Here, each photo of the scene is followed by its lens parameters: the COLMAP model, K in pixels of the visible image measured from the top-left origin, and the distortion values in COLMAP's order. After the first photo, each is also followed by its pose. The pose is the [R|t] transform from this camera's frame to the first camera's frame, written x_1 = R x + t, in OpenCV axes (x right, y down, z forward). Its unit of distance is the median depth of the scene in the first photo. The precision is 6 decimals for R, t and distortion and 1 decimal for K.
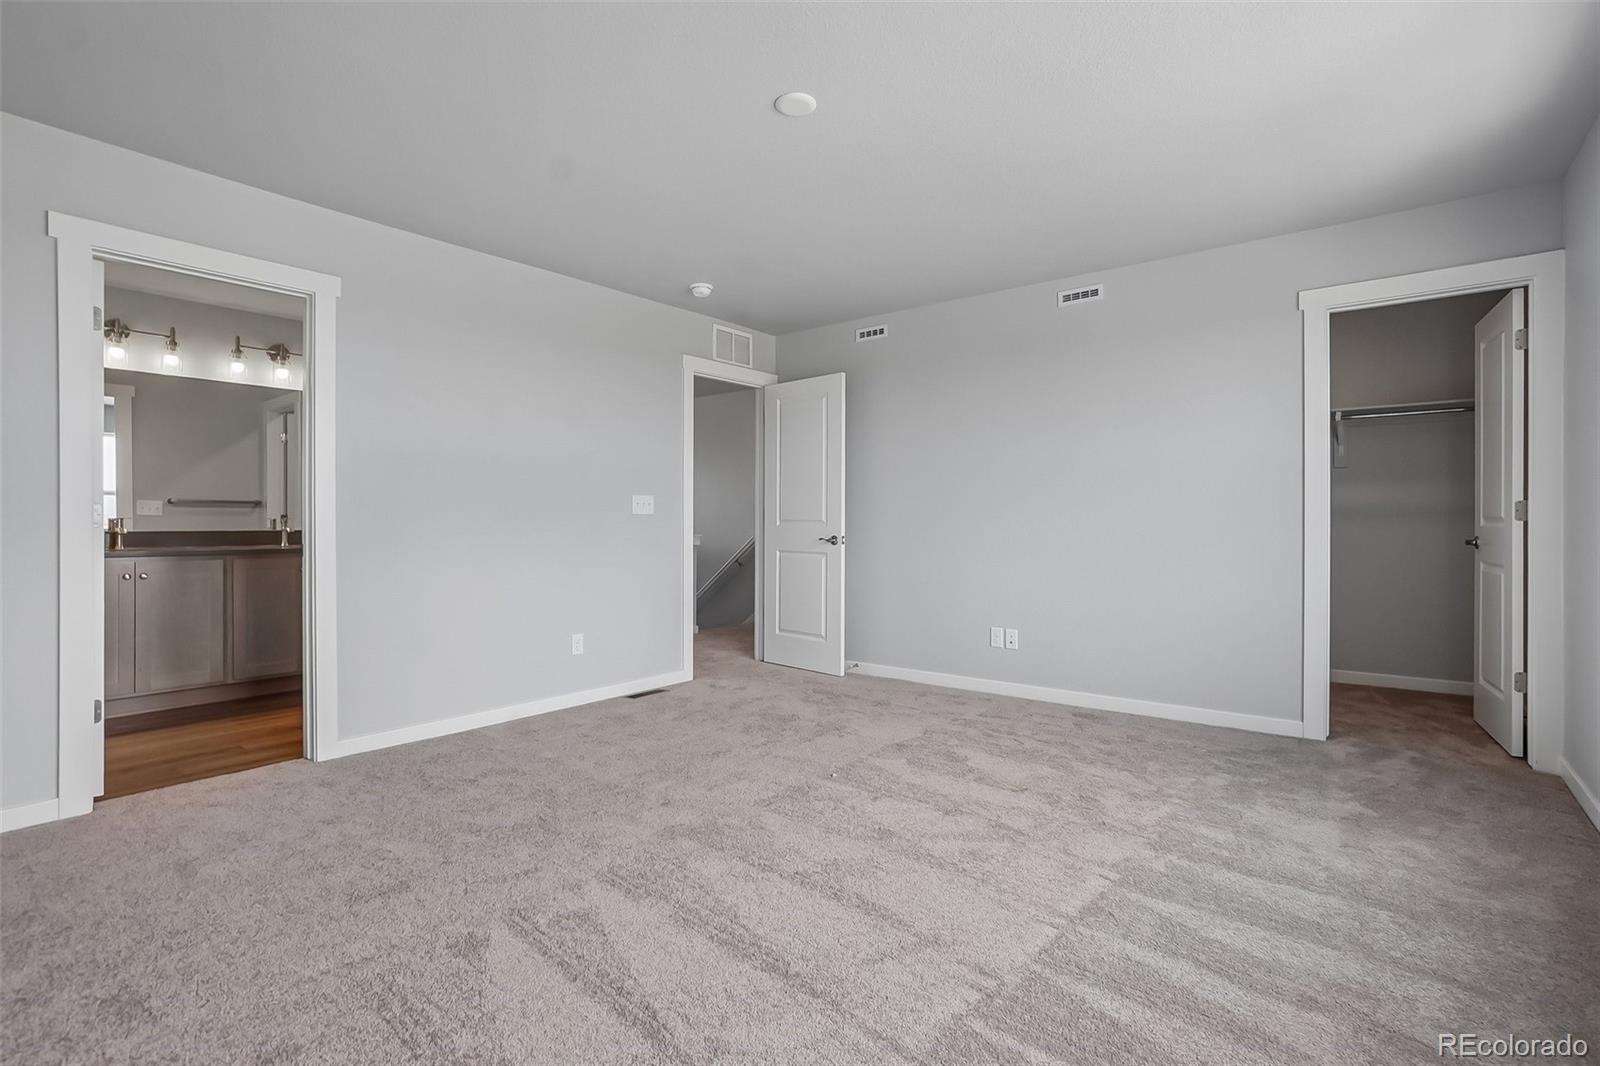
lens RADIAL K [[812.8, 0, 800.9], [0, 812.8, 524.7], [0, 0, 1]] dist [-0.004480, 0.002151]
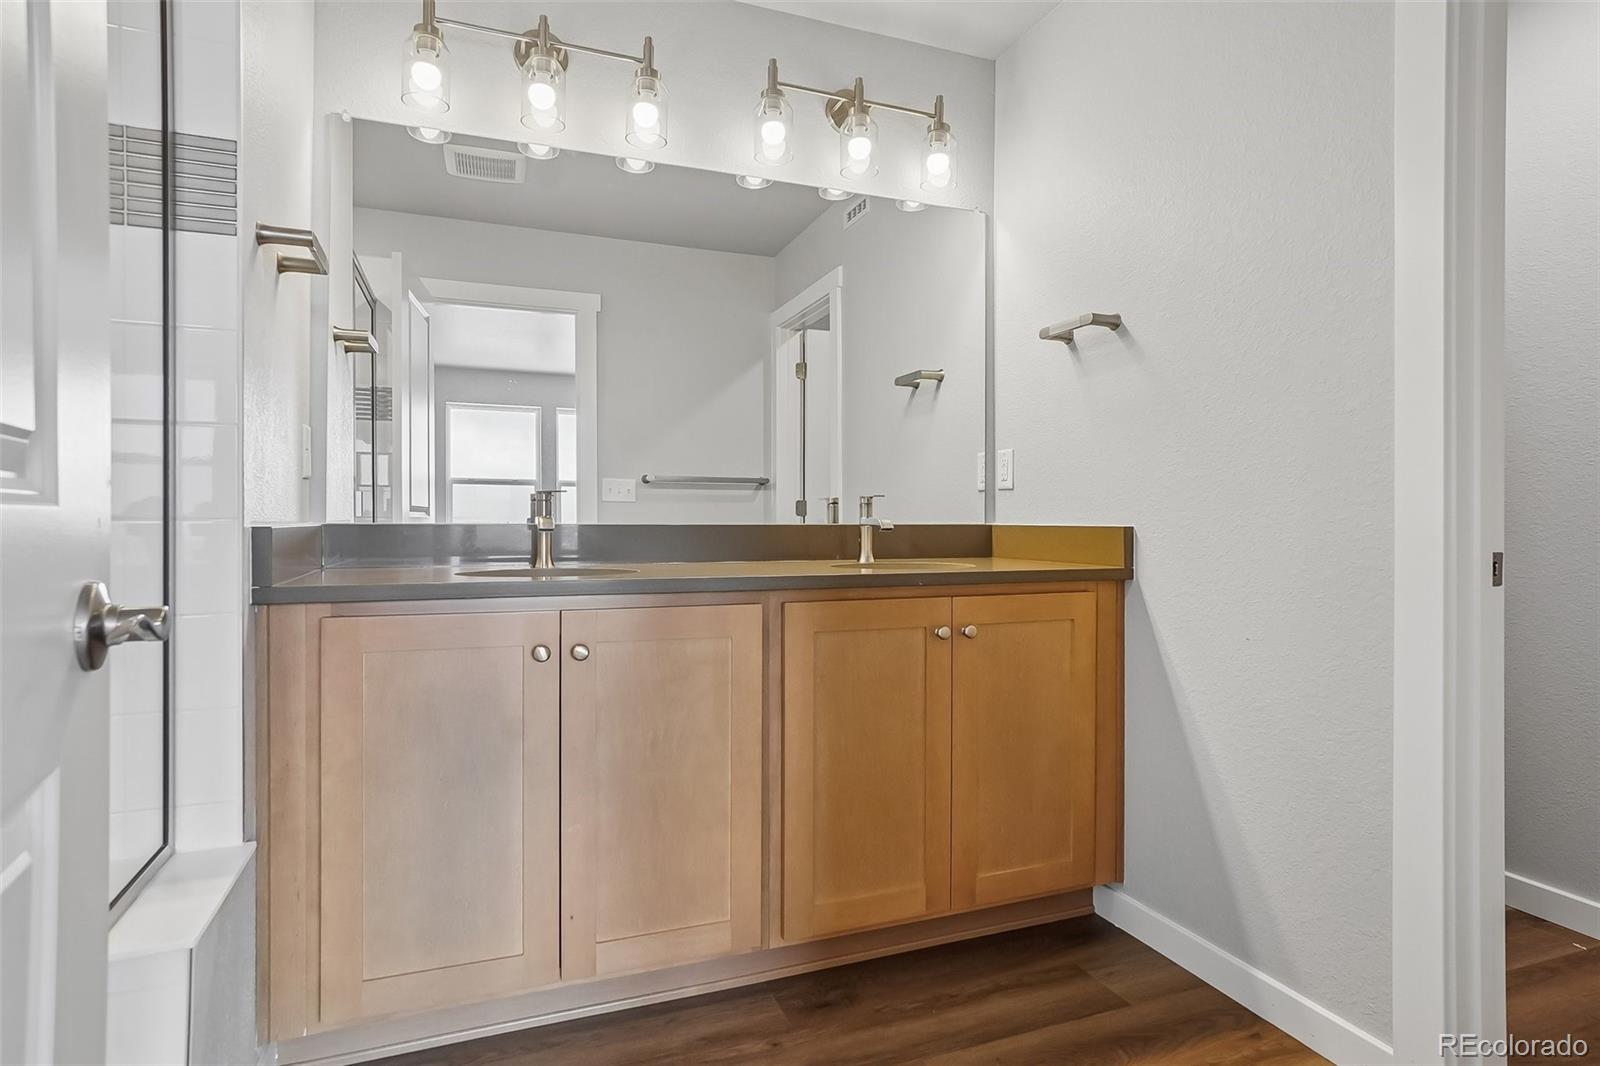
lens RADIAL K [[824.7, 0, 798.1], [0, 824.7, 523.7], [0, 0, 1]] dist [-0.018106, 0.013943]
pose [[0.886448, 0.000002, -0.462828, -0.486613], [-0.000901, 0.999998, -0.001721, 0.007592], [0.462827, 0.001943, 0.886447, 0.630302]]
